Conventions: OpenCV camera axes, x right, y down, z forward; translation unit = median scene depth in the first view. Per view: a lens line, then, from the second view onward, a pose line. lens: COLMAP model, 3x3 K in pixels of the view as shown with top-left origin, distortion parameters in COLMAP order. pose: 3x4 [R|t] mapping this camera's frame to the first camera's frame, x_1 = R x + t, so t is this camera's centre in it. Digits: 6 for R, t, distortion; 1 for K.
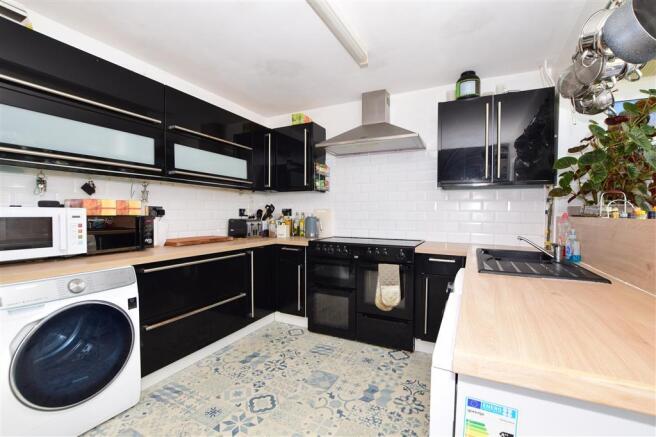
lens RADIAL K [[292.1, 0, 323.8], [0, 292.1, 215.0], [0, 0, 1]] dist [-0.016077, -0.000533]
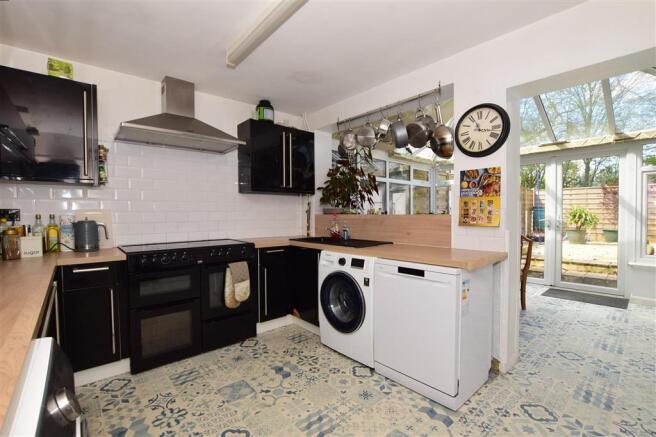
lens RADIAL K [[292.1, 0, 322.7], [0, 292.1, 218.7], [0, 0, 1]] dist [-0.016077, -0.000533]
pose [[0.379791, -0.027276, 0.924670, -0.622642], [0.015288, 0.999614, 0.023208, -0.009094], [-0.924946, 0.005322, 0.380061, 0.311022]]
